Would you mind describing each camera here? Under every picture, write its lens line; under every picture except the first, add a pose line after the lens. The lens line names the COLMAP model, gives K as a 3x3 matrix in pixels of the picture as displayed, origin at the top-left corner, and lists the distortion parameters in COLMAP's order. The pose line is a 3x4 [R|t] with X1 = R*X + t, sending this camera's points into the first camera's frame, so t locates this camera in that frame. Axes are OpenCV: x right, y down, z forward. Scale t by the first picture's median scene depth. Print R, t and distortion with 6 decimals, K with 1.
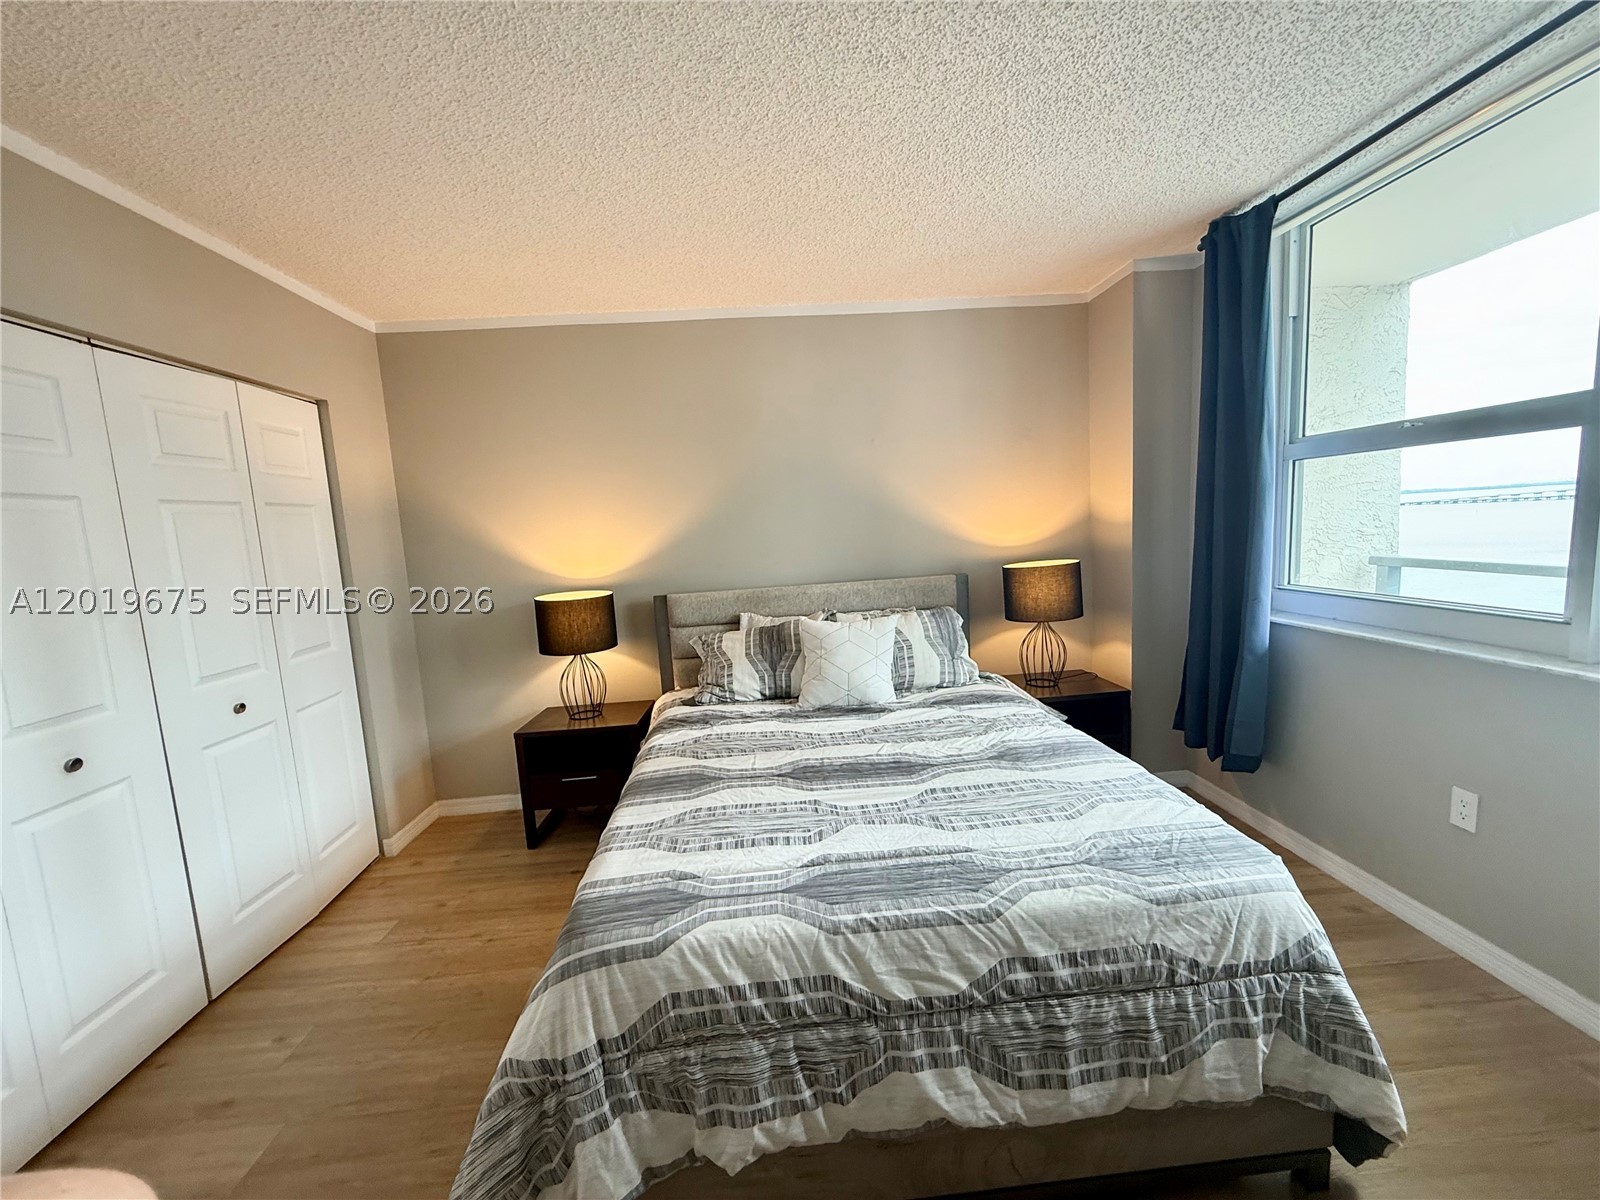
lens RADIAL K [[636.7, 0, 797.2], [0, 636.7, 602.4], [0, 0, 1]] dist [-0.001555, 0.000816]
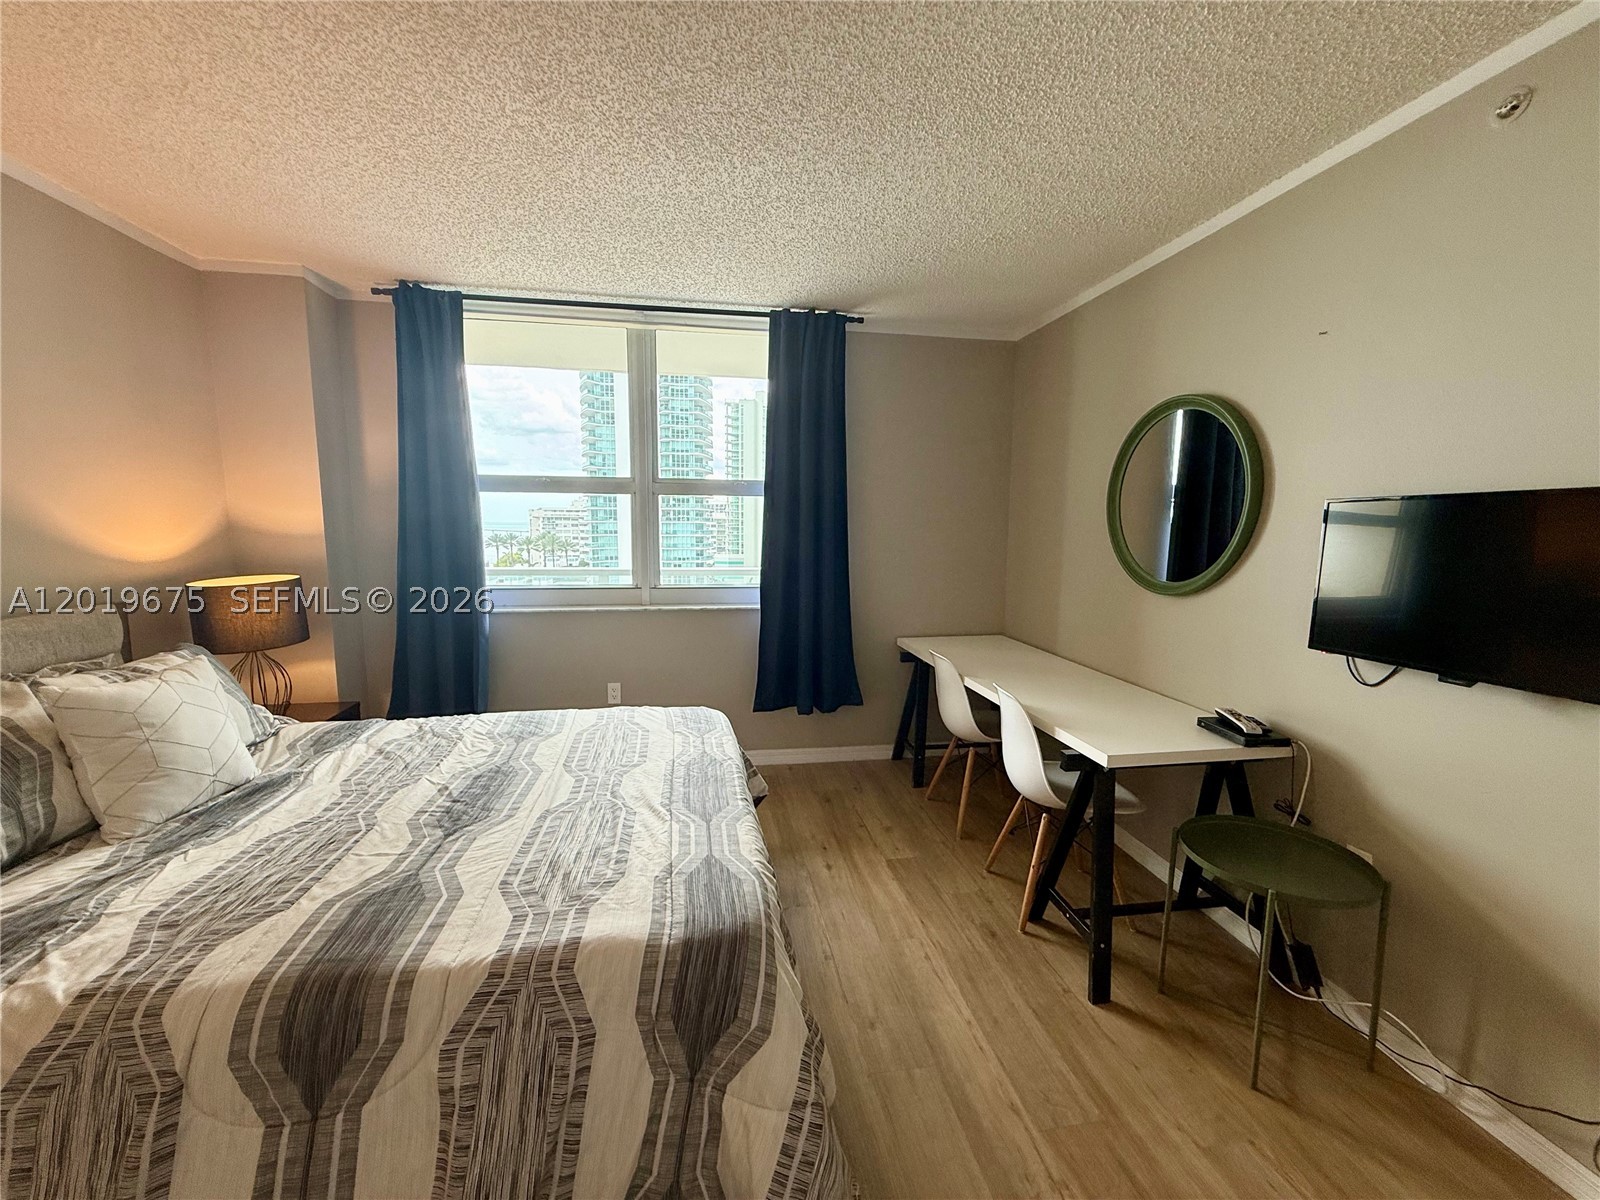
lens RADIAL K [[636.7, 0, 796.6], [0, 636.7, 601.0], [0, 0, 1]] dist [-0.001555, 0.000816]
pose [[-0.107018, -0.063426, 0.992232, -0.646596], [0.120579, 0.989769, 0.076274, -0.014676], [-0.986918, 0.127805, -0.098275, 0.485484]]
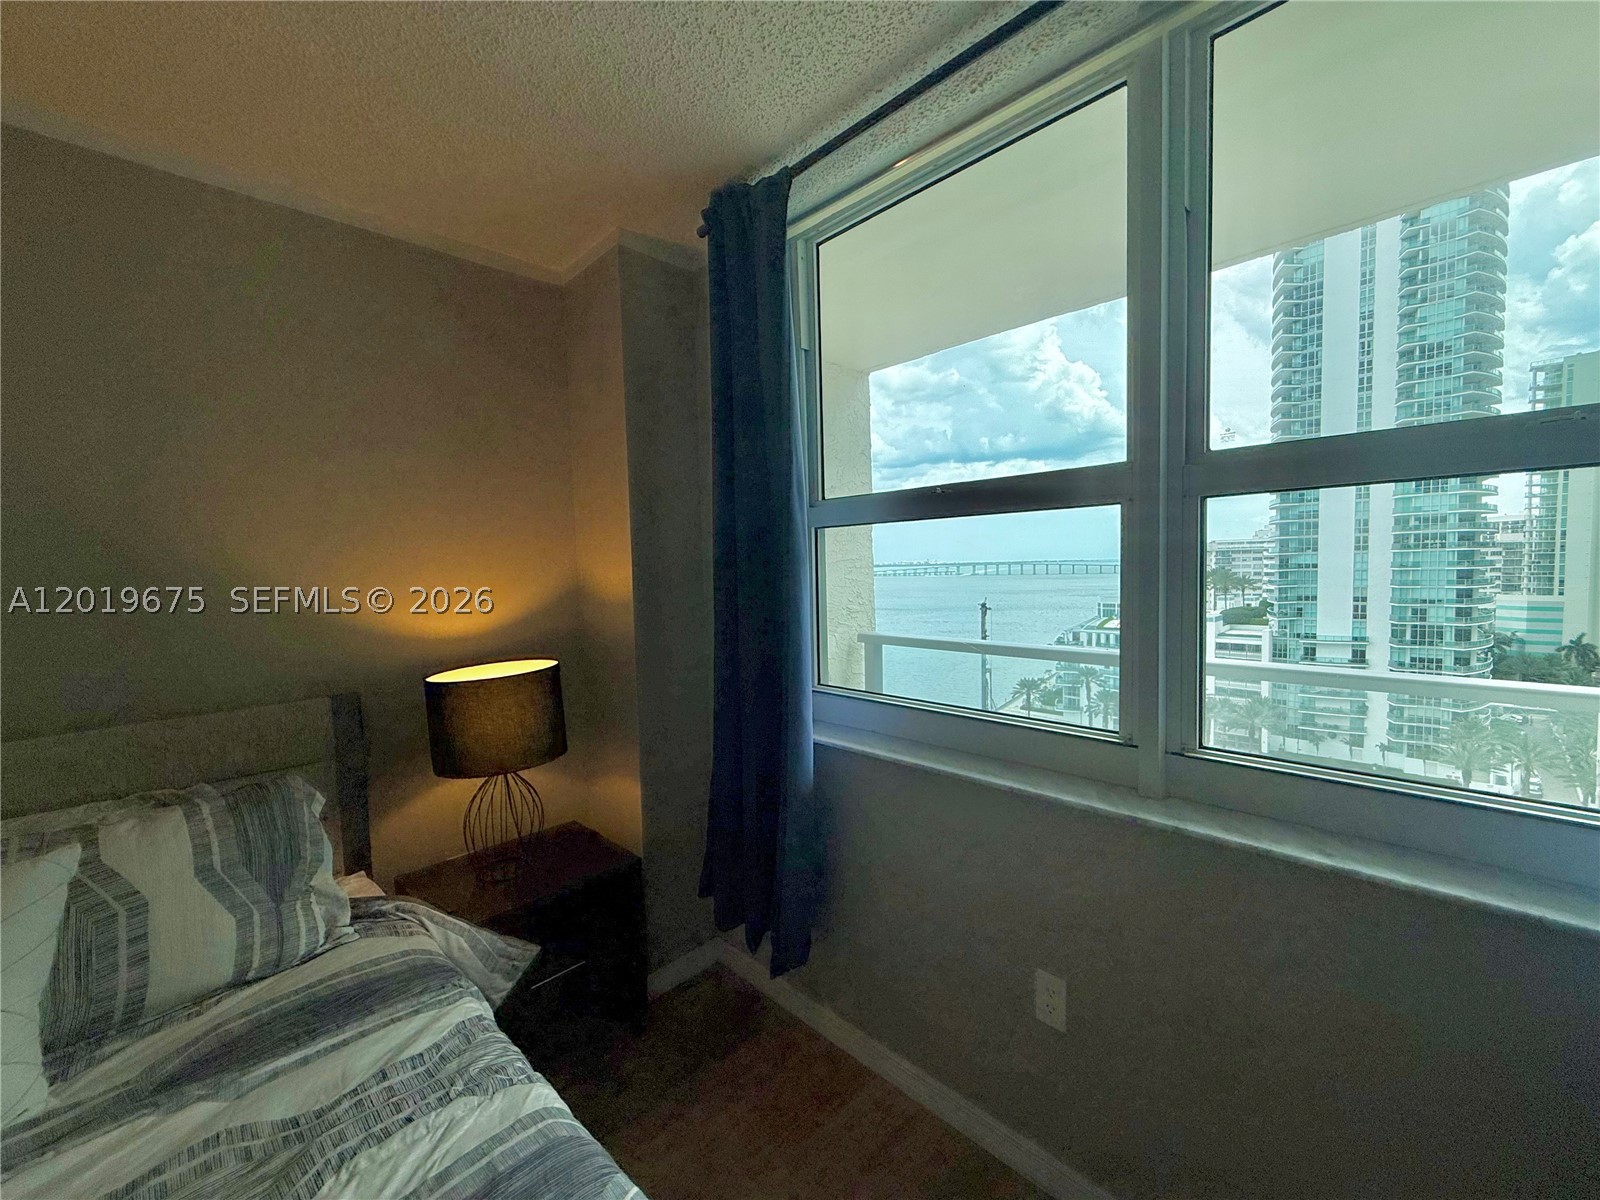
lens RADIAL K [[636.7, 0, 798.7], [0, 636.7, 601.4], [0, 0, 1]] dist [-0.001555, 0.000816]
pose [[0.752917, 0.002464, 0.658111, 0.259031], [0.062438, 0.995215, -0.075158, -0.079262], [-0.655147, 0.097679, 0.749160, 0.457859]]
